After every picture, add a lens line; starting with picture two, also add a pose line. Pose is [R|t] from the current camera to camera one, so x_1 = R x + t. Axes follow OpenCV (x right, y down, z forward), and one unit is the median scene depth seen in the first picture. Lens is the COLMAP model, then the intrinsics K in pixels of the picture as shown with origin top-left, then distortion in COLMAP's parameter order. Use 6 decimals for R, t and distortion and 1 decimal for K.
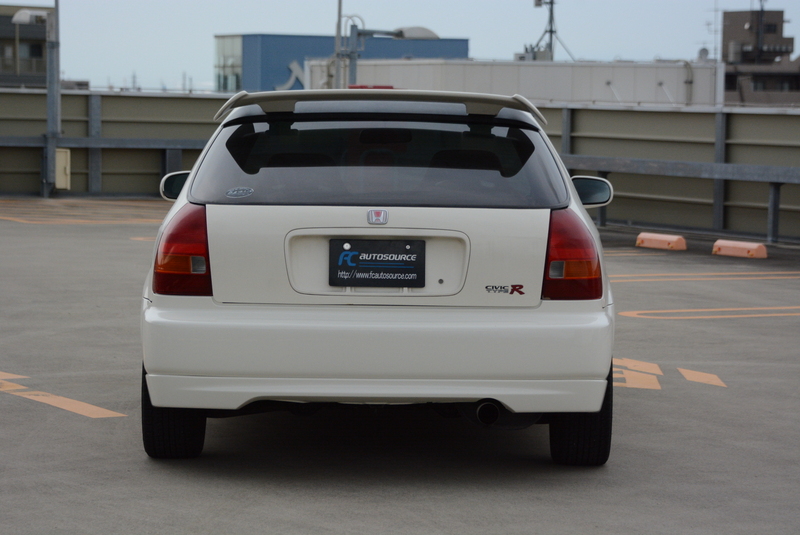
lens RADIAL K [[2846.0, 0, 394.2], [0, 2846.0, 265.7], [0, 0, 1]] dist [0.659731, 0.000000]
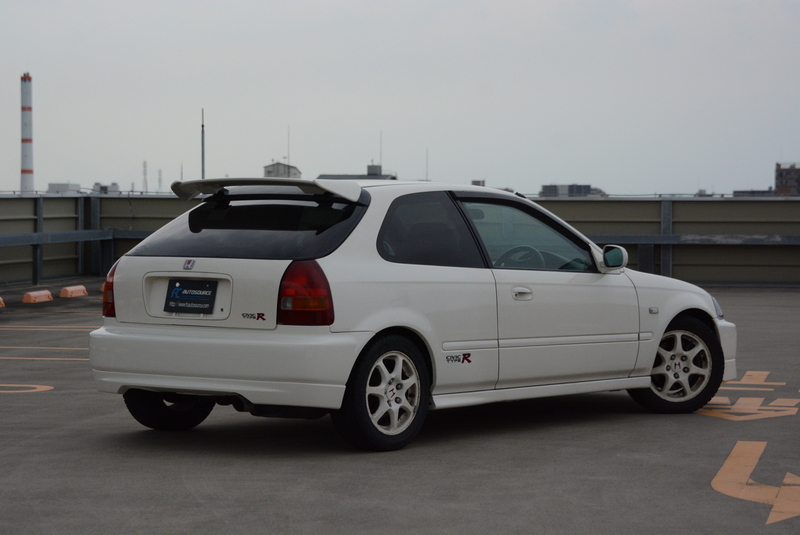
lens RADIAL K [[2412.7, 0, 390.9], [0, 2412.7, 233.8], [0, 0, 1]] dist [0.366709, 0.000000]
pose [[0.752632, -0.003295, -0.658433, 0.873527], [-0.032946, 0.998546, -0.042656, 0.016294], [0.657617, 0.053798, 0.751429, 0.145438]]
